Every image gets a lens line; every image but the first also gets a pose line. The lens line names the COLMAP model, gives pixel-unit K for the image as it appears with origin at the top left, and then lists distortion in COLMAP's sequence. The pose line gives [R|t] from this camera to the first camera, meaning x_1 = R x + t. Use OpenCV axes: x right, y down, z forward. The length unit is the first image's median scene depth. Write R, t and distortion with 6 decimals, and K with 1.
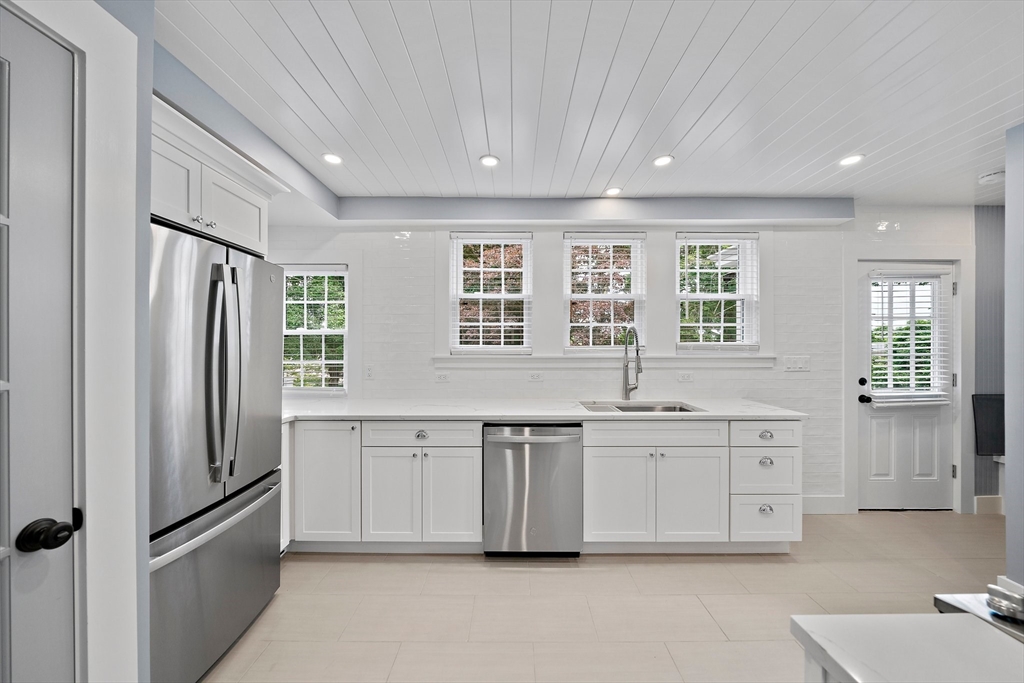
lens RADIAL K [[361.7, 0, 517.4], [0, 361.7, 342.4], [0, 0, 1]] dist [0.001938, -0.000217]
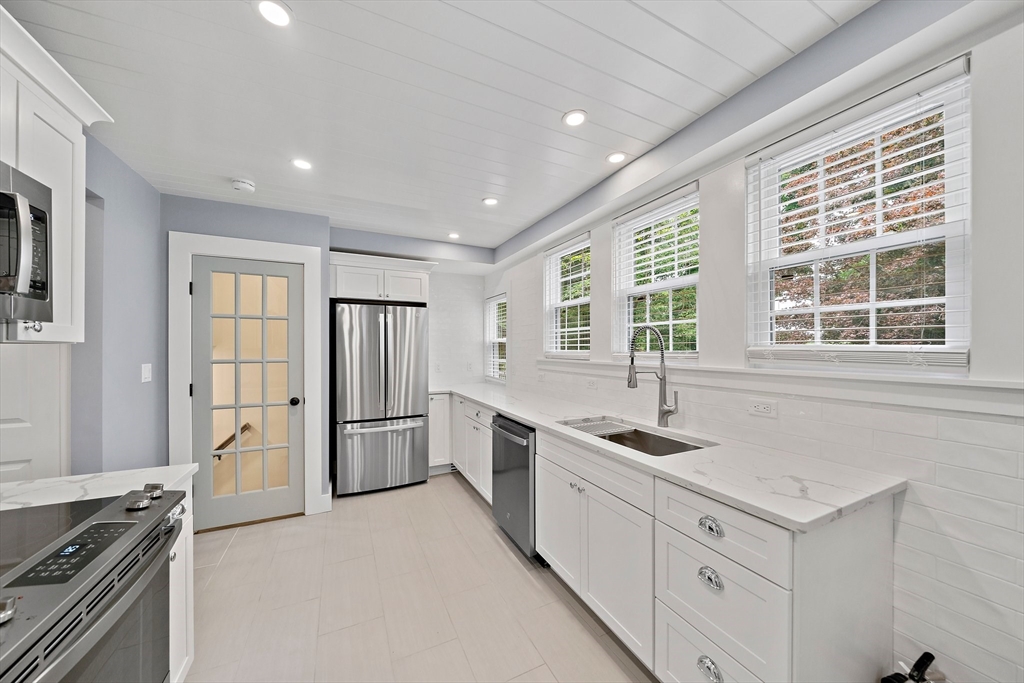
lens RADIAL K [[361.7, 0, 514.3], [0, 361.7, 347.3], [0, 0, 1]] dist [0.001938, -0.000217]
pose [[0.420403, -0.002196, -0.907335, 0.818365], [0.008120, 0.999966, 0.001342, -0.002357], [0.907301, -0.007931, 0.420406, 0.418240]]
